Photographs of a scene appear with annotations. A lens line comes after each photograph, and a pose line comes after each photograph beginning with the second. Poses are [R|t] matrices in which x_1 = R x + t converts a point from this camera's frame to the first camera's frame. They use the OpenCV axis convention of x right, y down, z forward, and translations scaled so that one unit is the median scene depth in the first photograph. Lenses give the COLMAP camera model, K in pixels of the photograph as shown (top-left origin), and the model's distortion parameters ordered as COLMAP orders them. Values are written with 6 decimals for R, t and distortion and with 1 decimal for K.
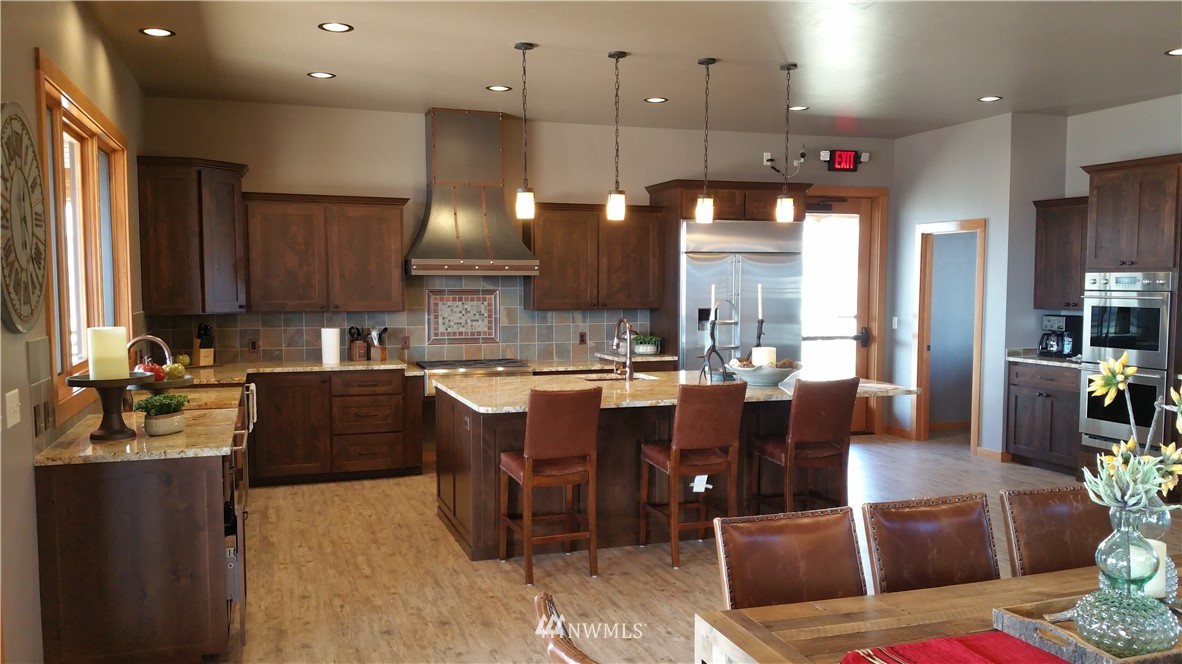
lens RADIAL K [[963.6, 0, 589.3], [0, 963.6, 335.6], [0, 0, 1]] dist [0.010840, 0.000944]
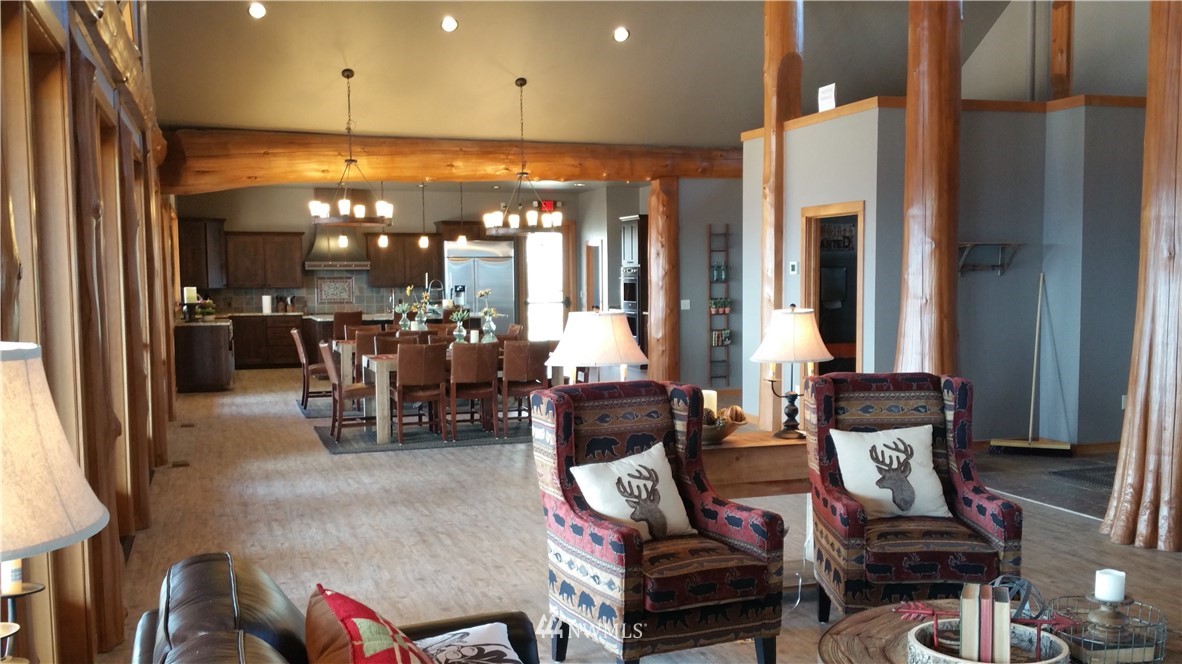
lens RADIAL K [[1078.3, 0, 591.6], [0, 1078.3, 334.4], [0, 0, 1]] dist [-0.004543, 0.000000]
pose [[0.999876, -0.009863, 0.012248, 0.392840], [0.009908, 0.999944, -0.003589, 0.089062], [-0.012211, 0.003710, 0.999919, -1.298269]]
